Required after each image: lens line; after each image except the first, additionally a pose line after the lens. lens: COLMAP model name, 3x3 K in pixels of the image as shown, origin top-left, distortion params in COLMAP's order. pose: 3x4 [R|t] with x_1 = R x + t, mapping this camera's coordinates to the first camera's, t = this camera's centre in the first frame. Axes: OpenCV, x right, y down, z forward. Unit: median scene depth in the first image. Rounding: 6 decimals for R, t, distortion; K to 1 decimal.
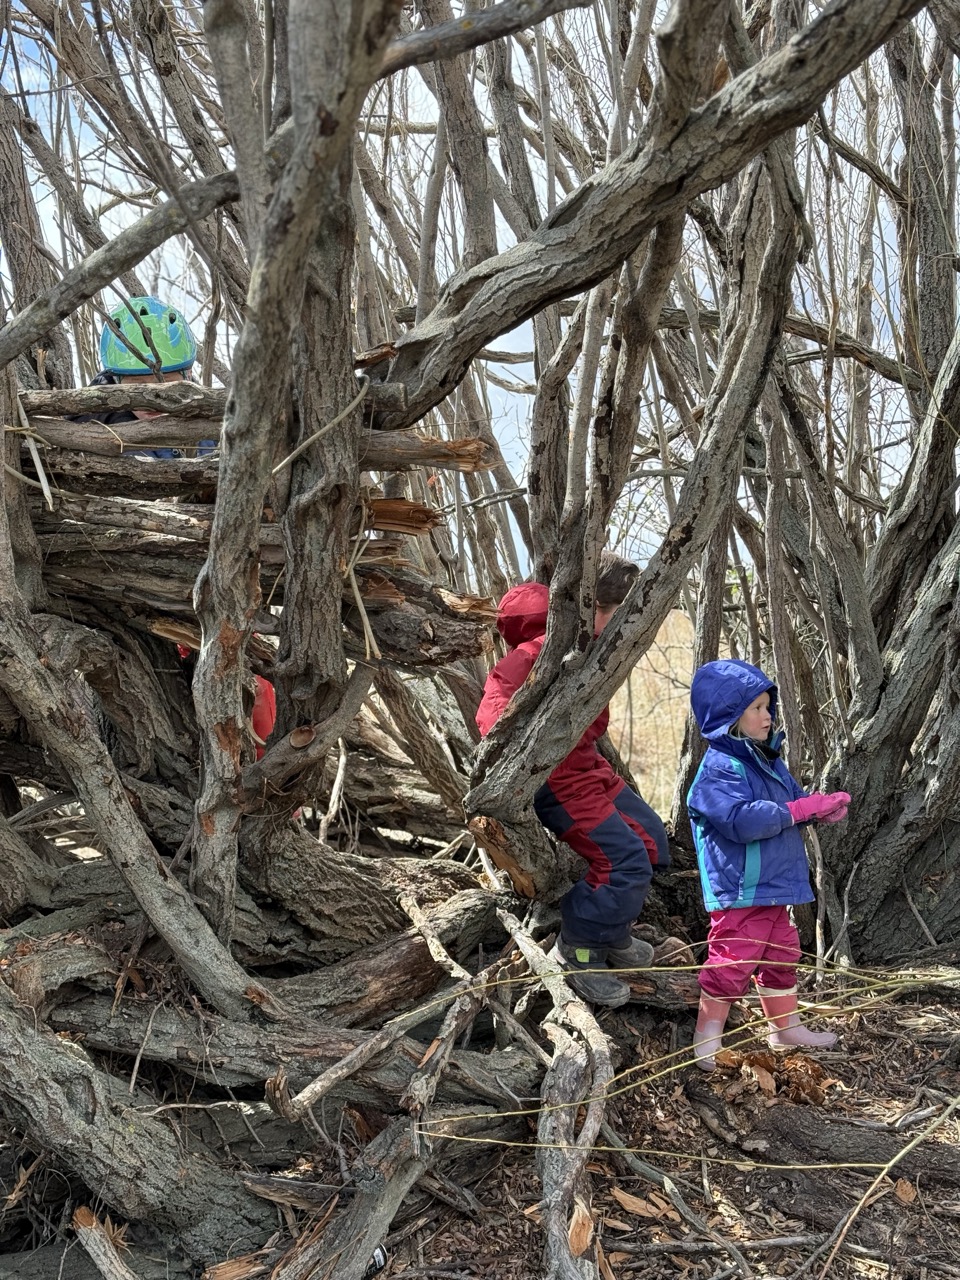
lens RADIAL K [[1741.8, 0, 485.3], [0, 1741.8, 648.2], [0, 0, 1]] dist [0.149380, 0.000000]
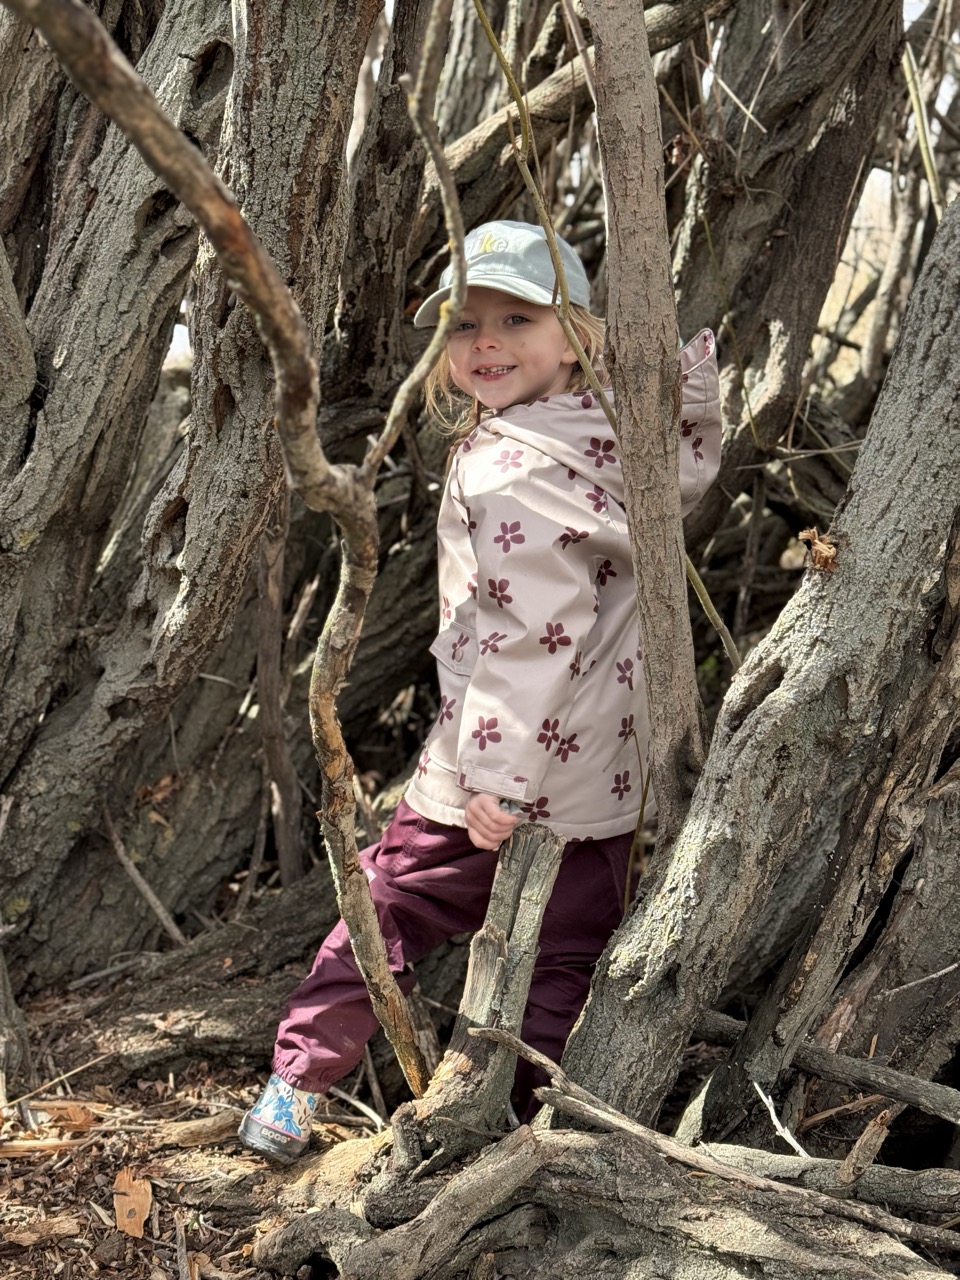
lens RADIAL K [[1741.8, 0, 474.6], [0, 1741.8, 644.7], [0, 0, 1]] dist [0.149380, 0.000000]
pose [[0.877569, -0.106058, 0.467573, 0.112948], [0.055889, 0.991207, 0.119937, 0.036379], [-0.476182, -0.079121, 0.875780, 0.569563]]
